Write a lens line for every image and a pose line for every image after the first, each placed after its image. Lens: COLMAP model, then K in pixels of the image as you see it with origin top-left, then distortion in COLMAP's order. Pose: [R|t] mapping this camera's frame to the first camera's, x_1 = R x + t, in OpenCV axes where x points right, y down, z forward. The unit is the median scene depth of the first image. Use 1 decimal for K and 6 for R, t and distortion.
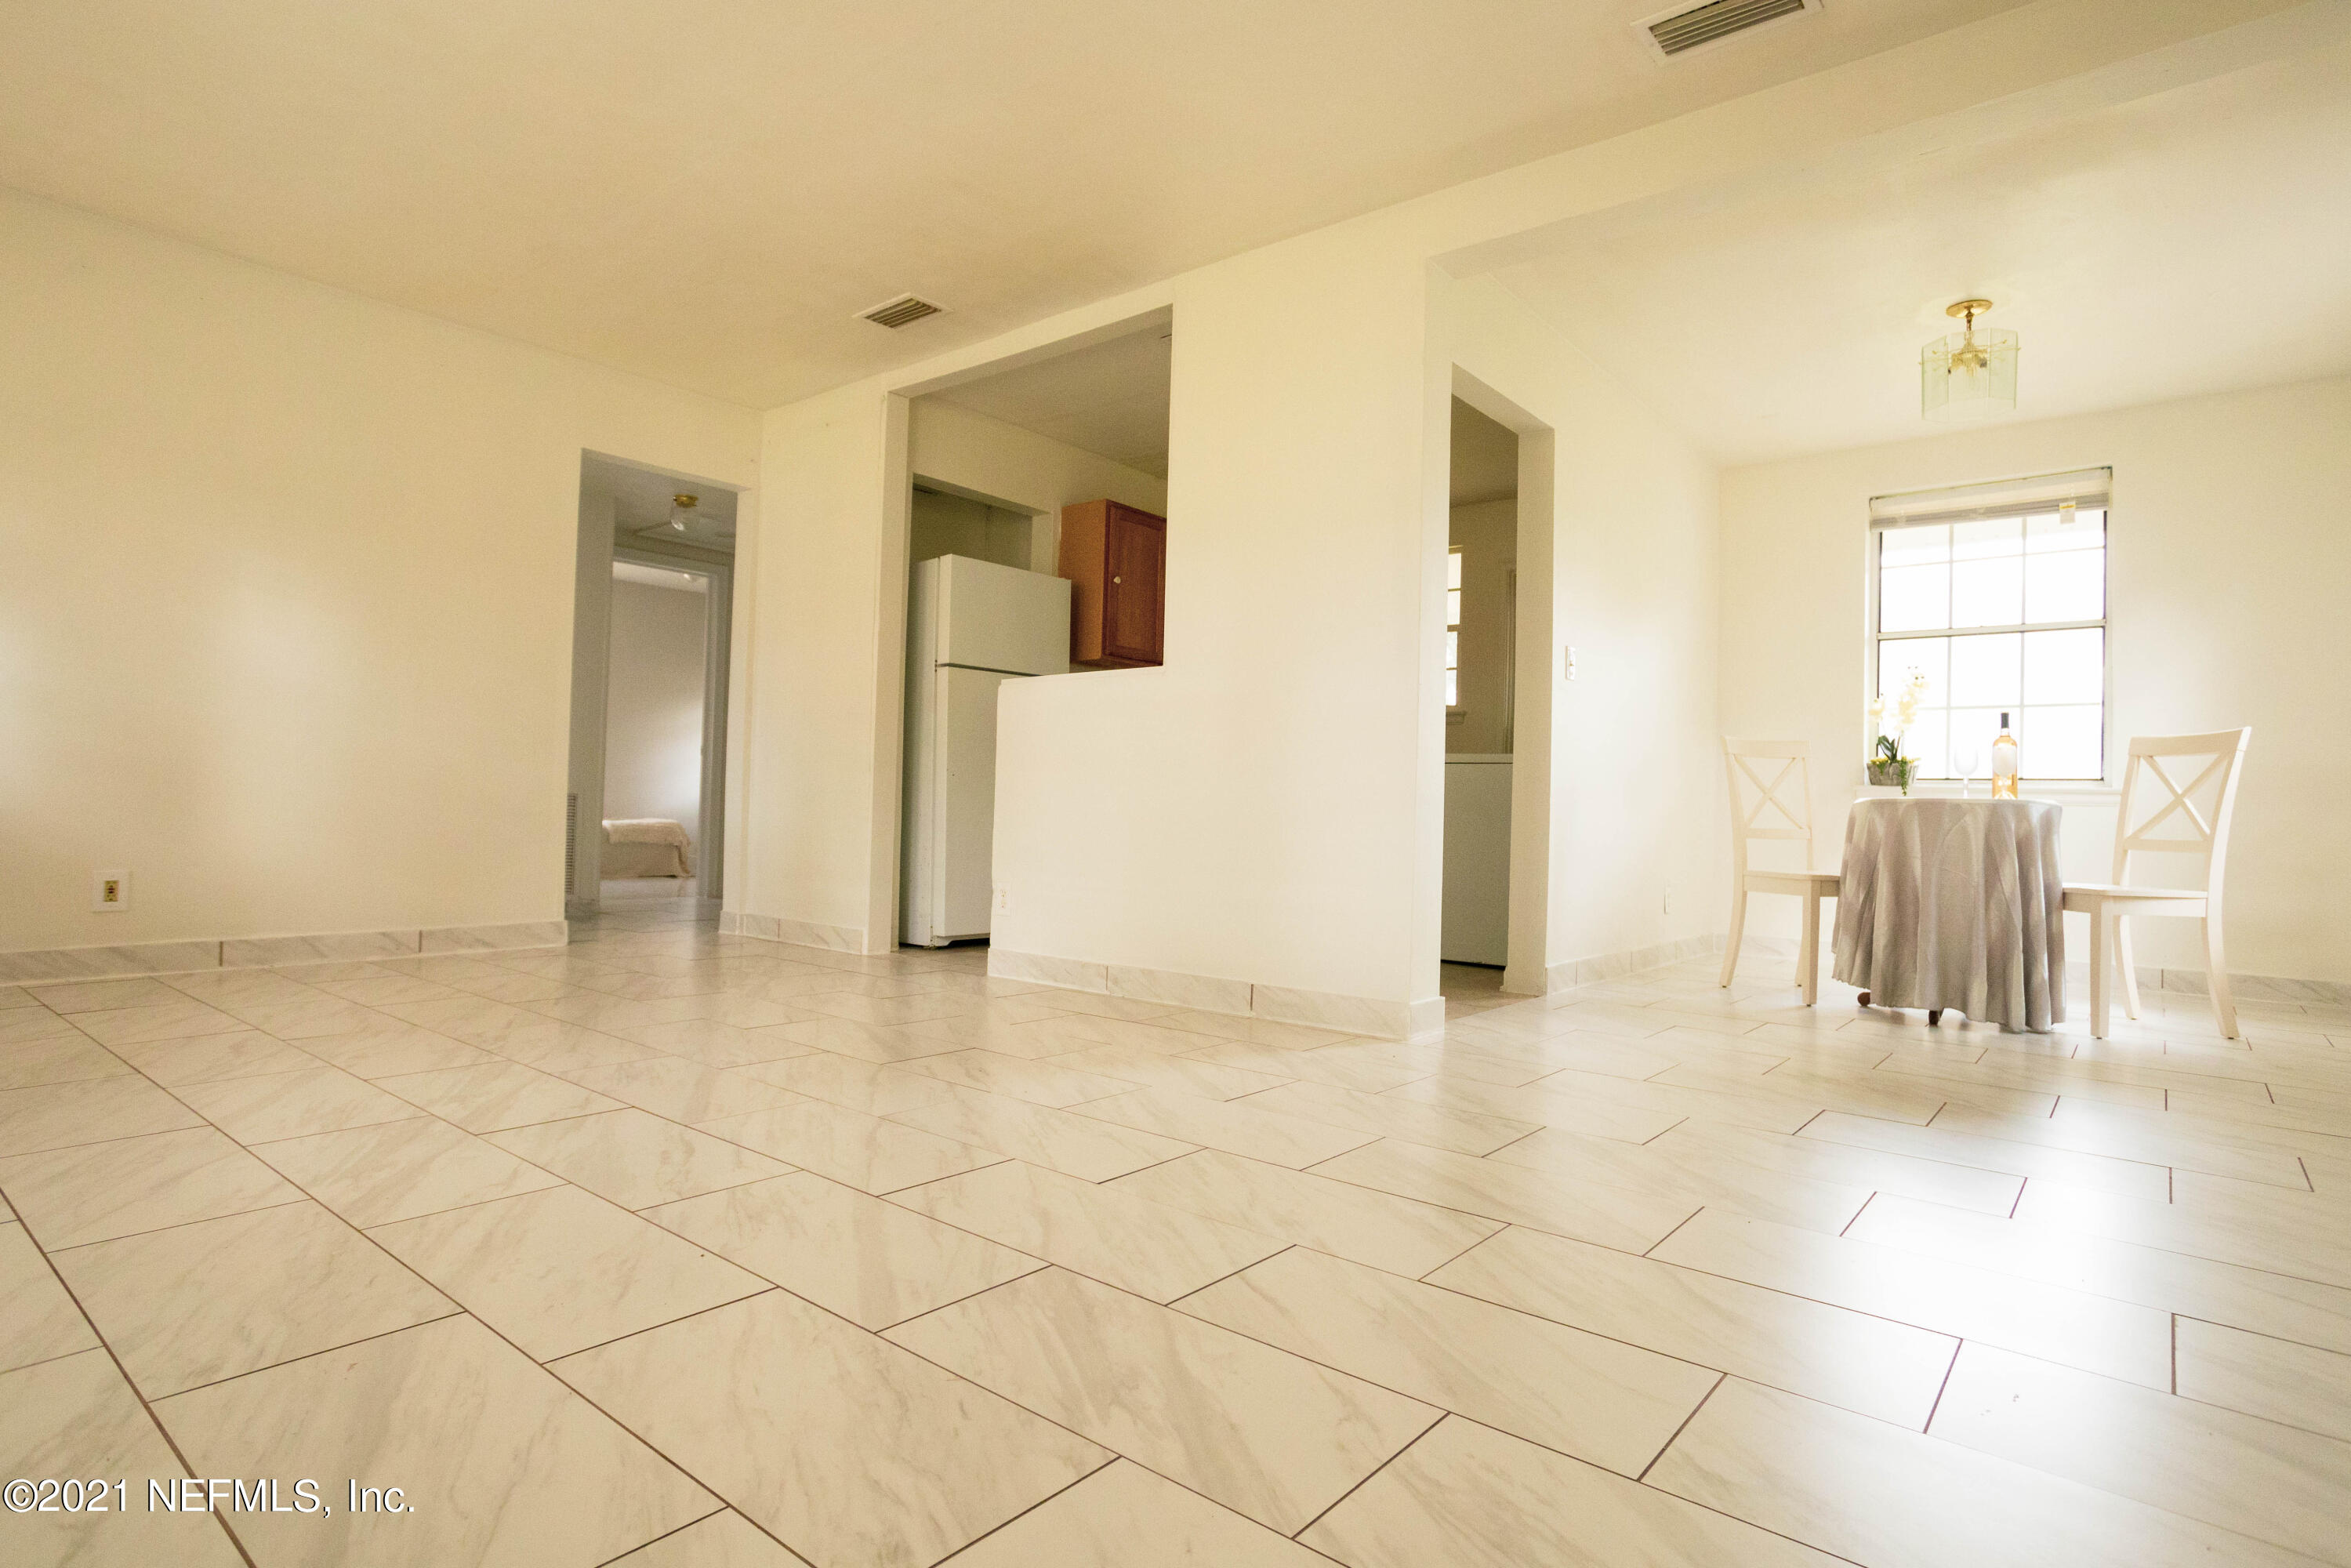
lens RADIAL K [[1213.0, 0, 1193.1], [0, 1213.0, 780.4], [0, 0, 1]] dist [-0.044690, 0.036575]
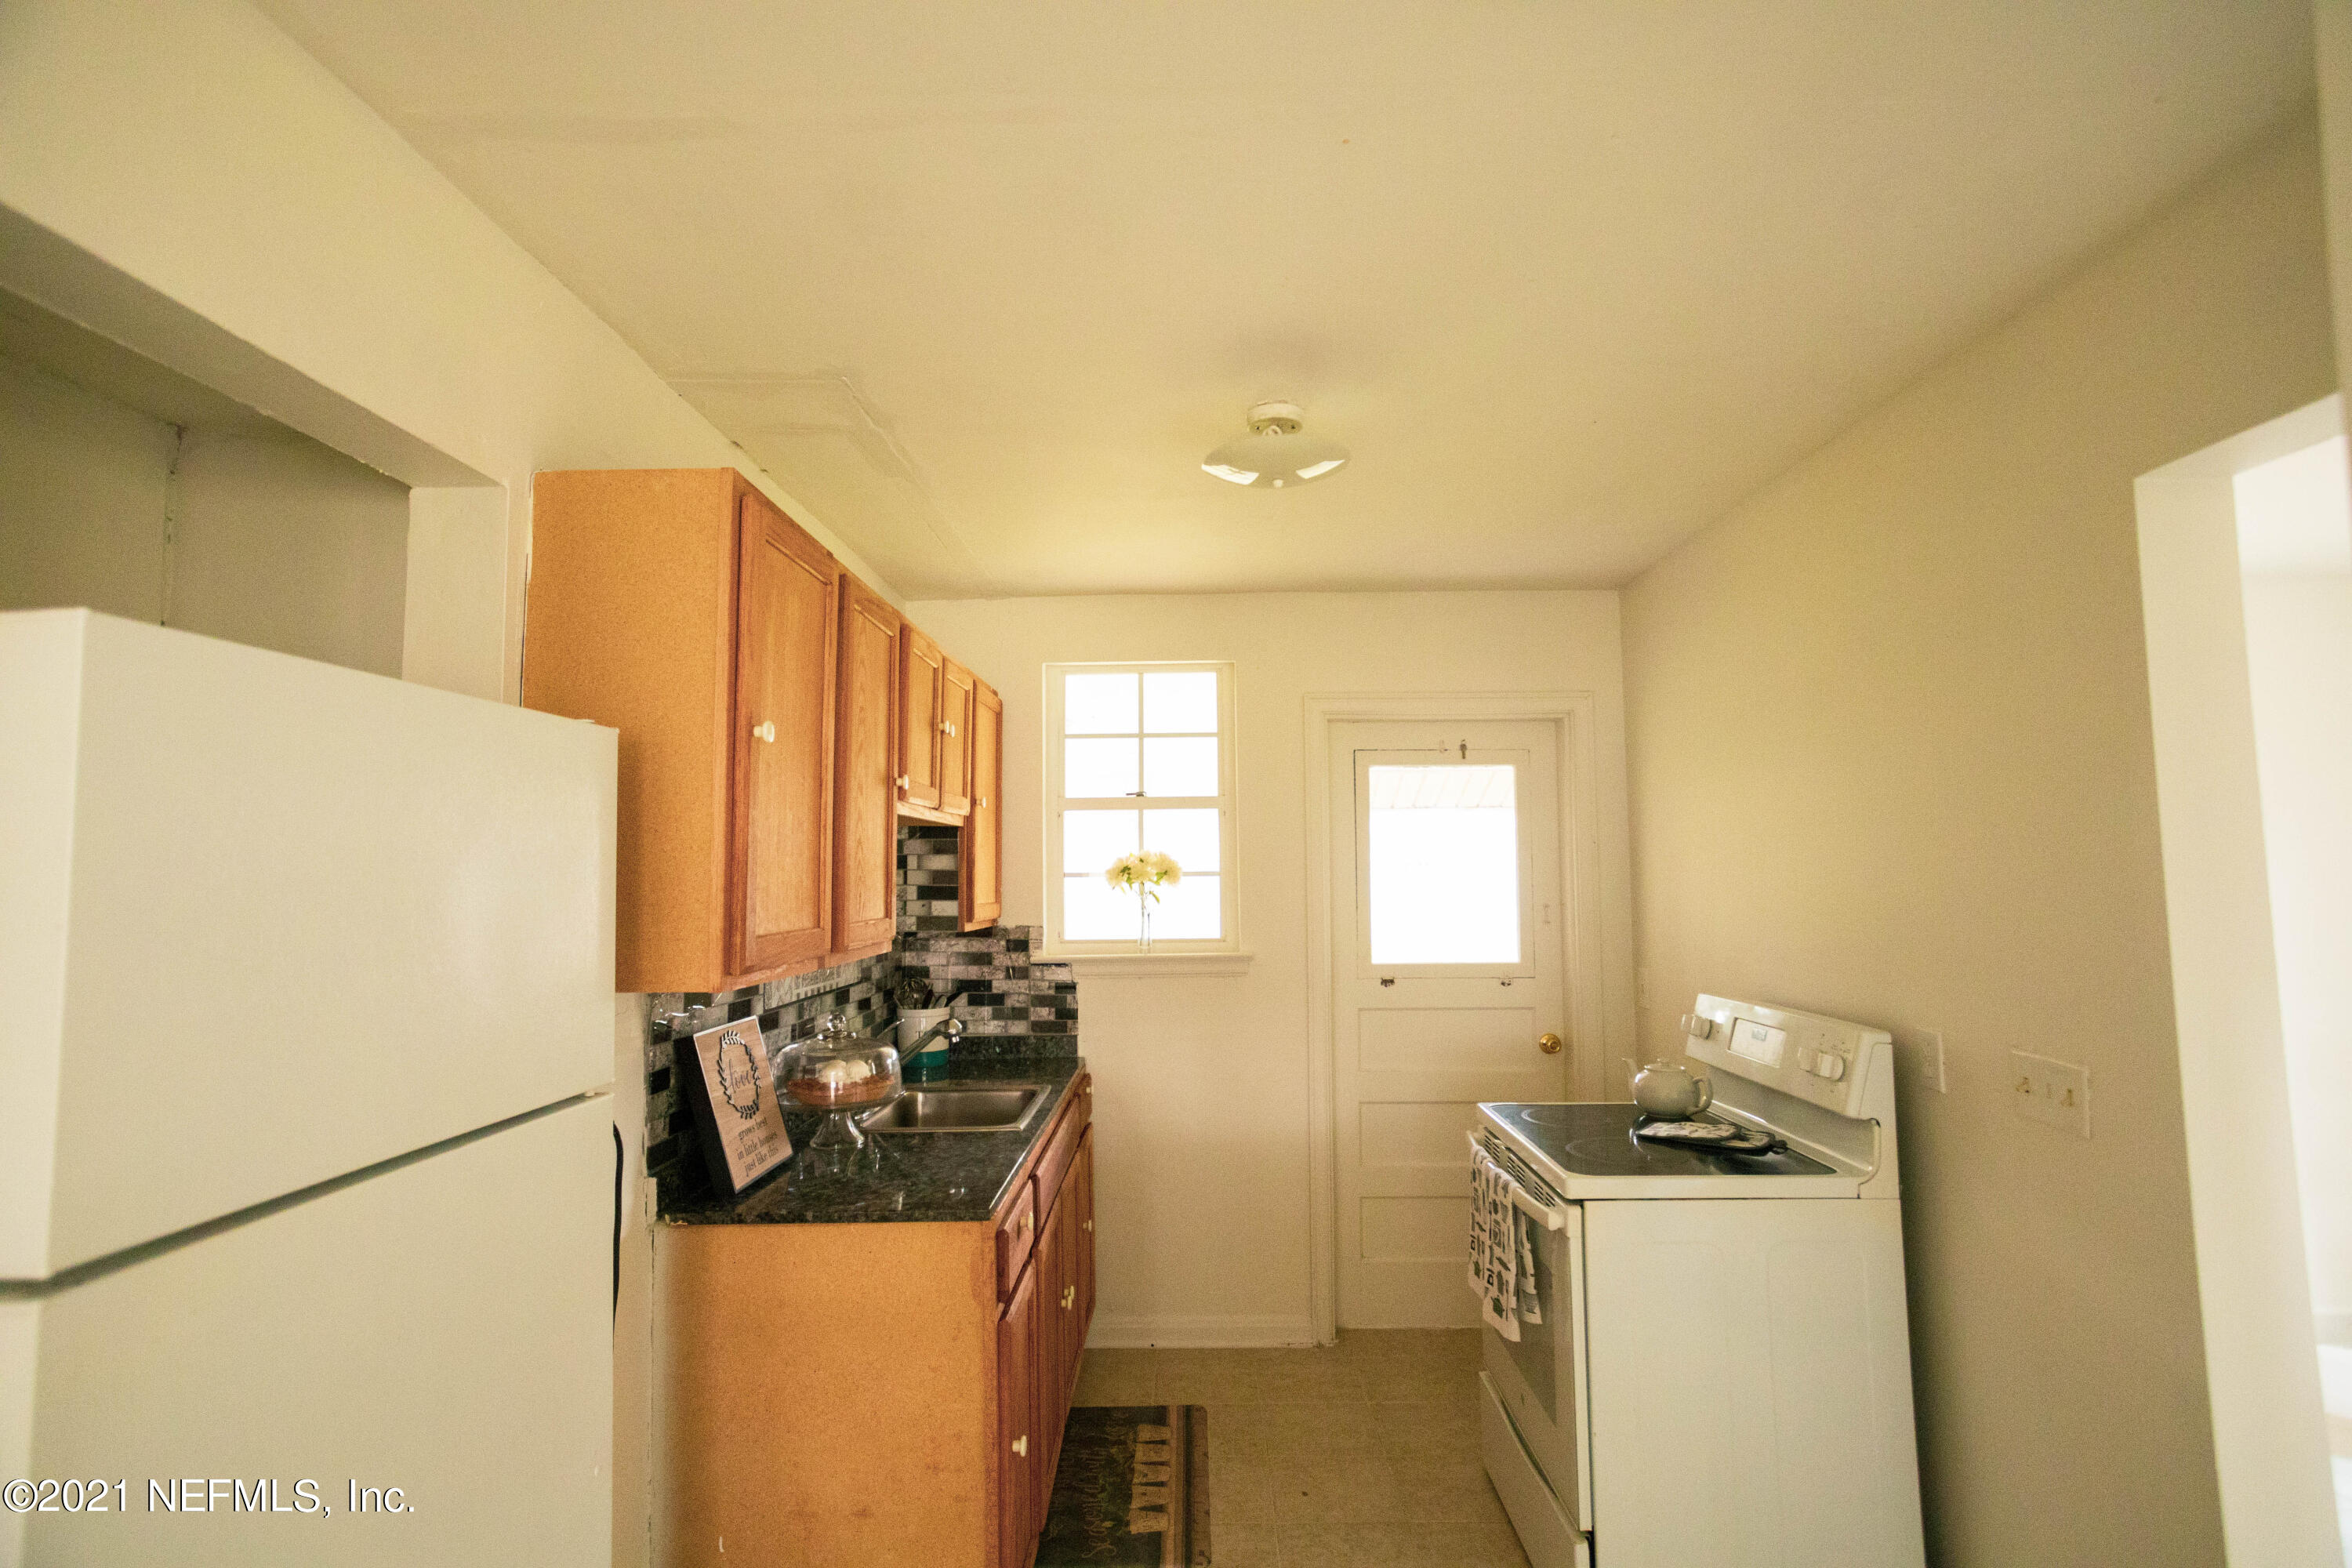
lens RADIAL K [[1162.7, 0, 1184.7], [0, 1162.7, 784.7], [0, 0, 1]] dist [-0.052925, 0.041621]
pose [[0.794500, 0.013307, 0.607118, -0.219587], [0.014461, 0.999062, -0.040822, -0.191709], [-0.607092, 0.041212, 0.793562, 0.971480]]
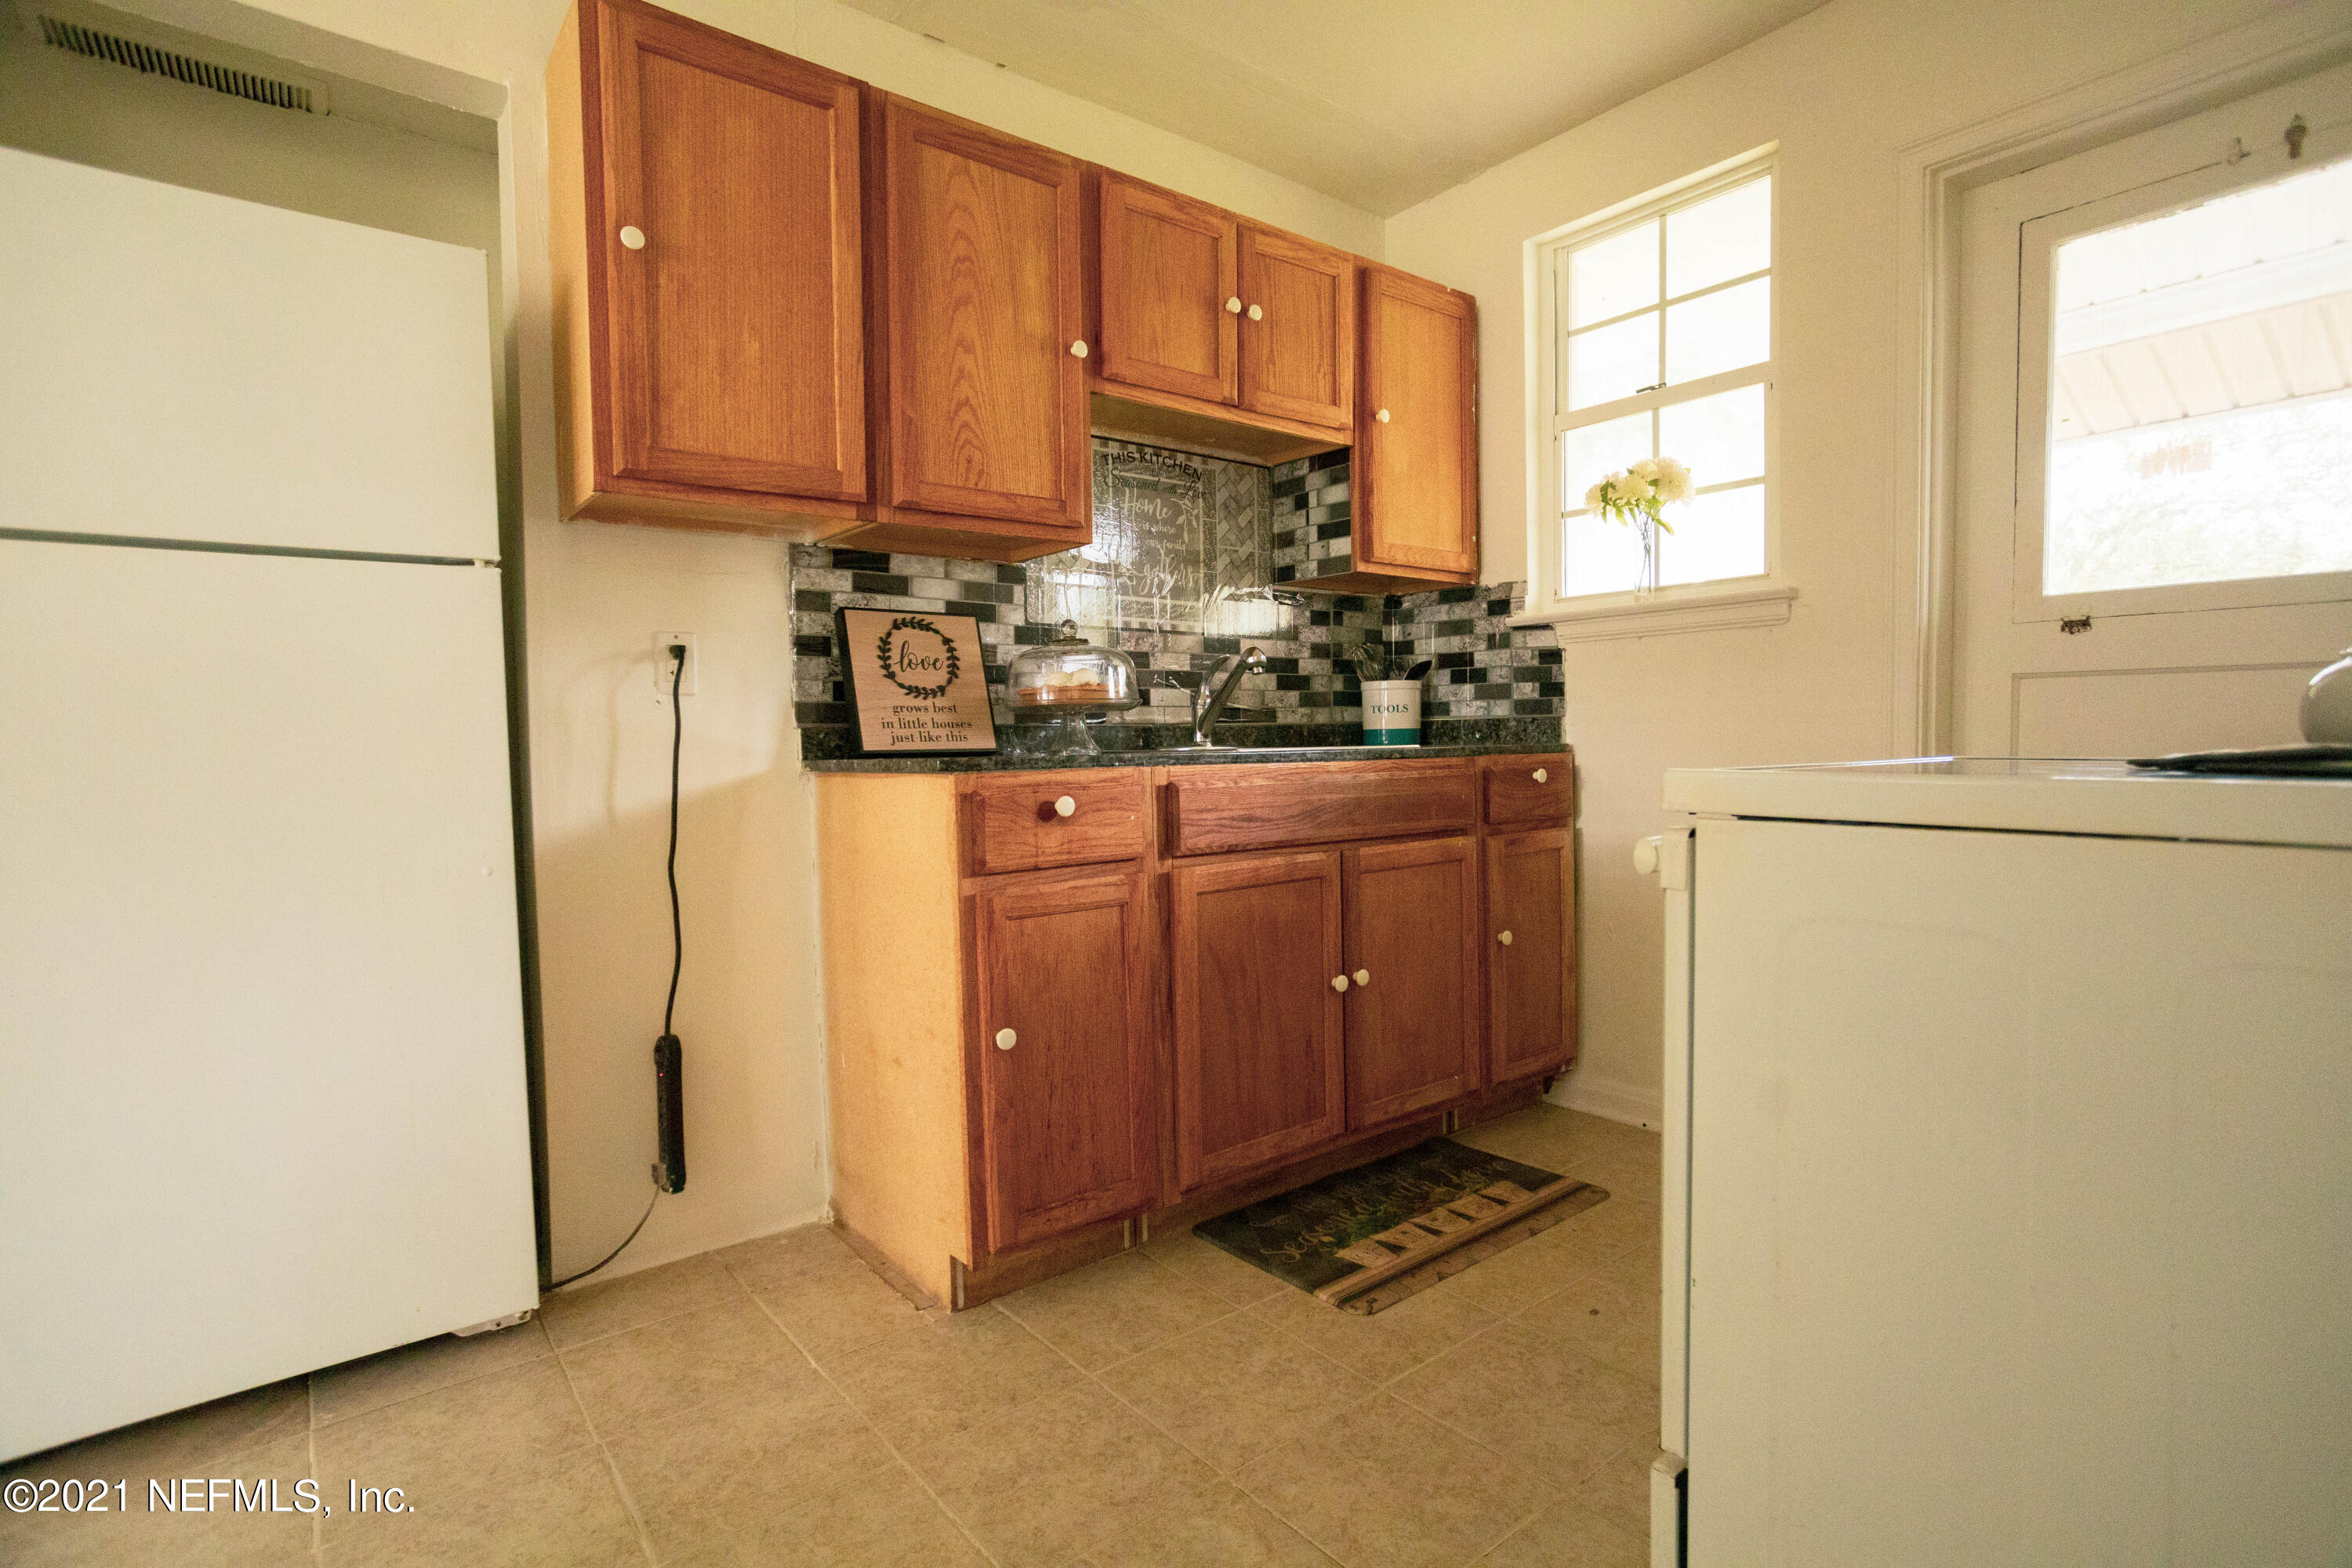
lens RADIAL K [[1162.7, 0, 1184.7], [0, 1162.7, 784.7], [0, 0, 1]] dist [-0.052925, 0.041621]
pose [[0.972683, -0.029834, -0.230213, 0.202687], [0.044609, 0.997246, 0.059243, -0.044971], [0.227812, -0.067894, 0.971335, 1.014745]]
